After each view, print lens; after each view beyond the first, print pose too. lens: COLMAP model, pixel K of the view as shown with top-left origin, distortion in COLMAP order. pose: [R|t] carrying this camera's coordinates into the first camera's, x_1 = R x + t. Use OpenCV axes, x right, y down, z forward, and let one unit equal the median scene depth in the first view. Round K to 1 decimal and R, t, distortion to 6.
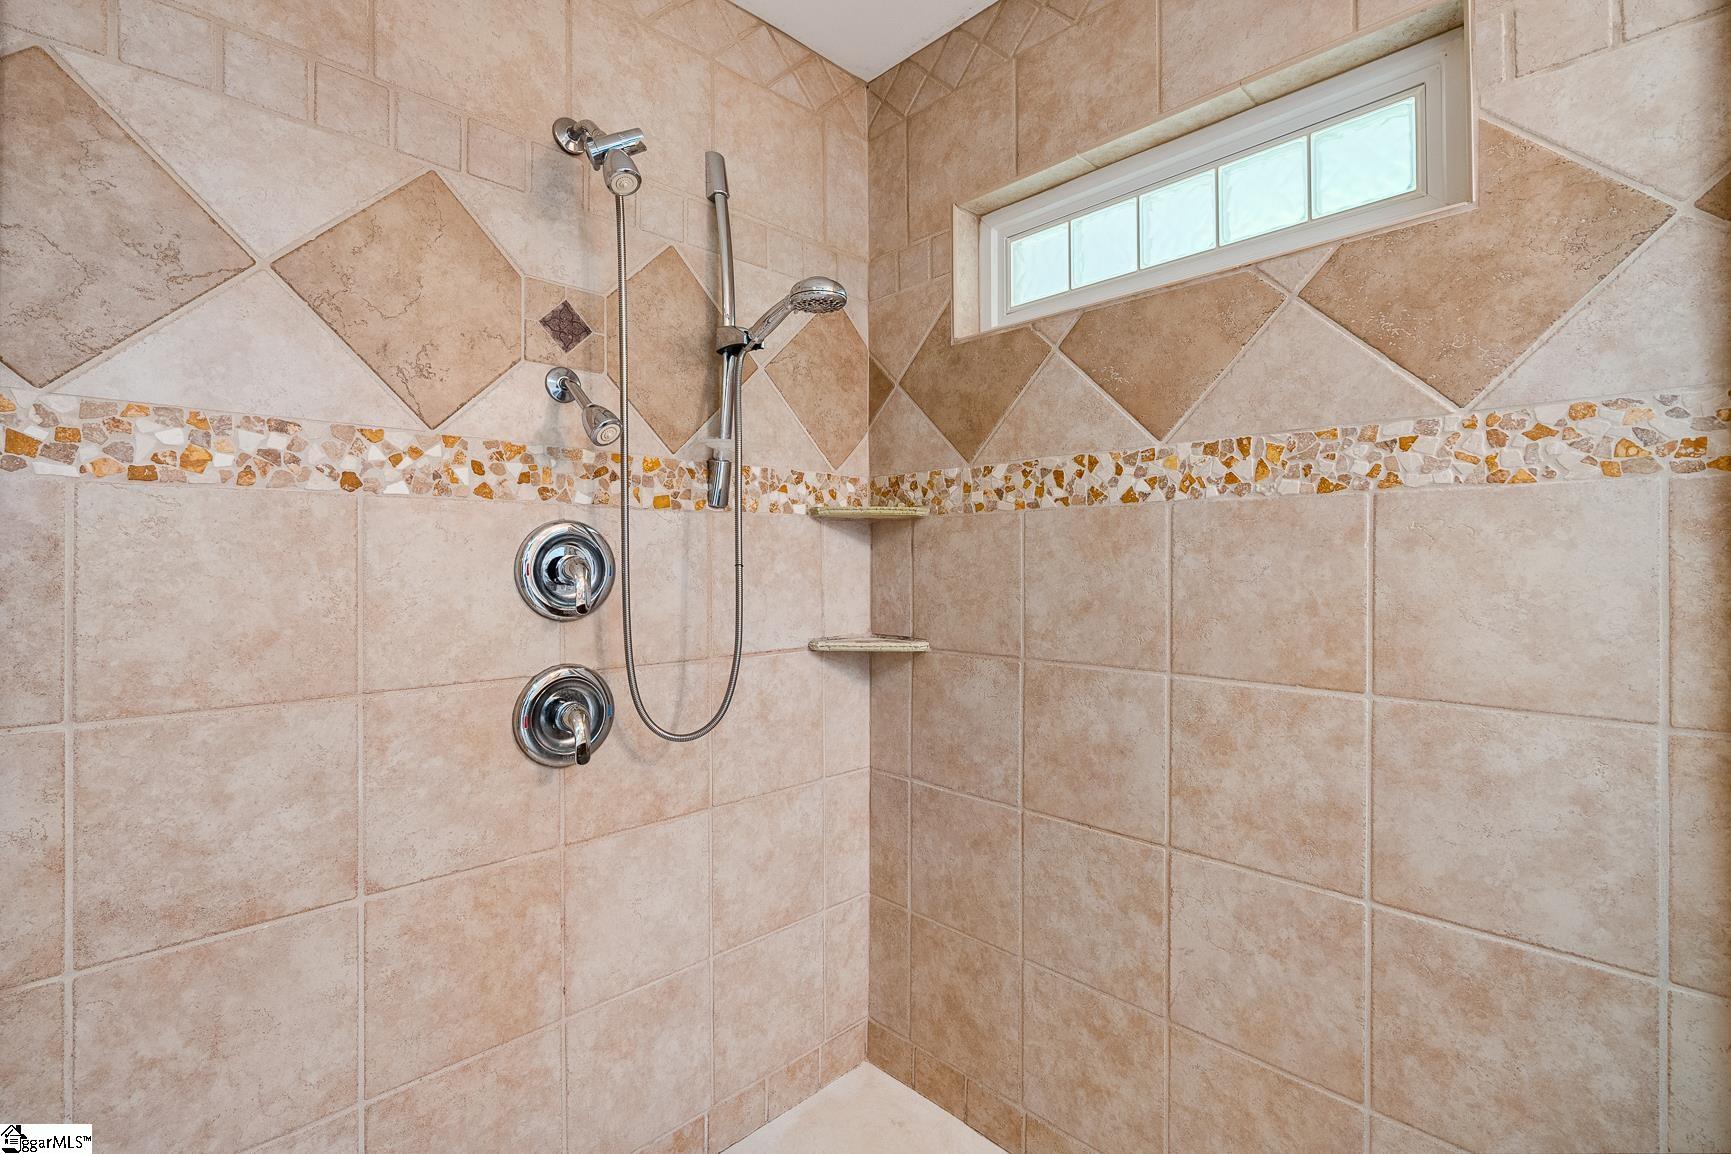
lens RADIAL K [[785.3, 0, 863.9], [0, 785.3, 567.1], [0, 0, 1]] dist [-0.012937, 0.006415]
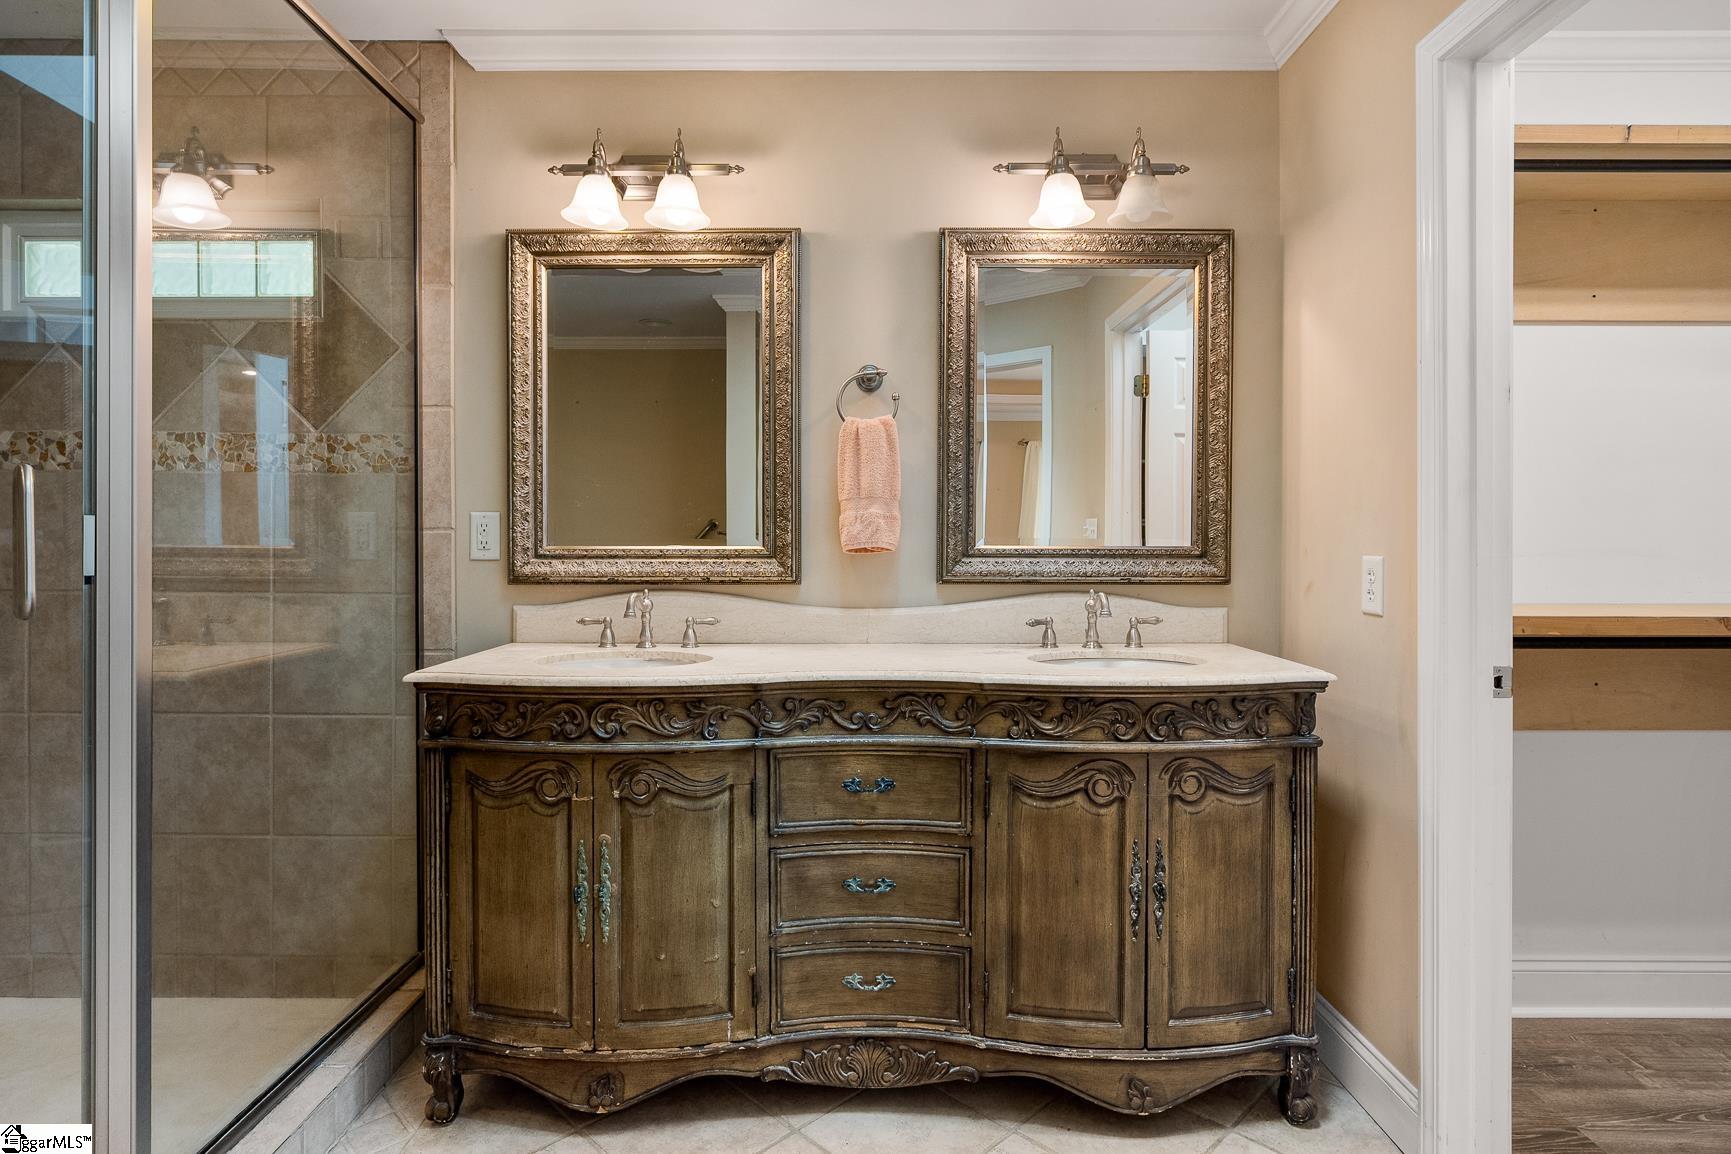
lens RADIAL K [[940.1, 0, 883.3], [0, 940.1, 571.5], [0, 0, 1]] dist [-0.015505, 0.007135]
pose [[0.686879, -0.004532, 0.726757, 0.080130], [-0.001784, 0.999967, 0.007921, 0.095334], [-0.726769, -0.006737, 0.686849, -1.309474]]
